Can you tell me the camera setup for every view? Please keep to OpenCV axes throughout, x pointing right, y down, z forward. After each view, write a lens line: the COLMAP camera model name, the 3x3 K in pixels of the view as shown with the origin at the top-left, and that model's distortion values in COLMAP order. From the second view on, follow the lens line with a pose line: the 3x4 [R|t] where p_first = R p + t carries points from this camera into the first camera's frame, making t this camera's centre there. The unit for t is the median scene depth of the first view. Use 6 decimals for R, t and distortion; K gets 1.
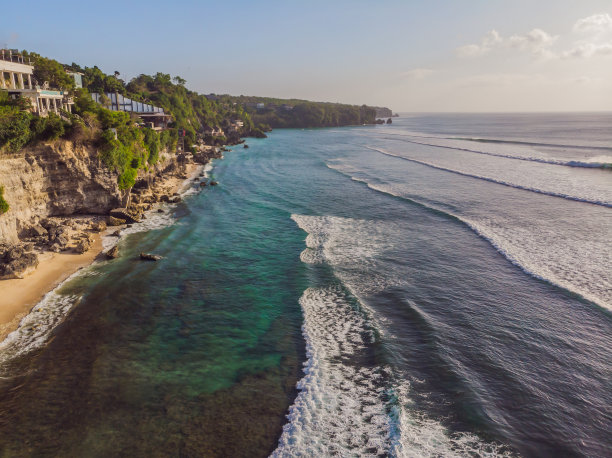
lens RADIAL K [[430.5, 0, 302.6], [0, 430.5, 228.0], [0, 0, 1]] dist [0.034407, 0.004207]
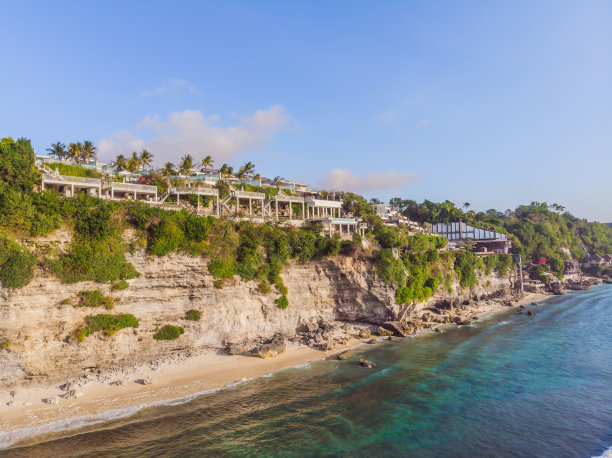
lens RADIAL K [[430.5, 0, 303.4], [0, 430.5, 226.0], [0, 0, 1]] dist [0.034407, 0.004207]
pose [[0.678446, -0.049098, -0.733008, 0.232658], [-0.170910, 0.959840, -0.222480, 0.004259], [0.714493, 0.276219, 0.642808, 0.110132]]
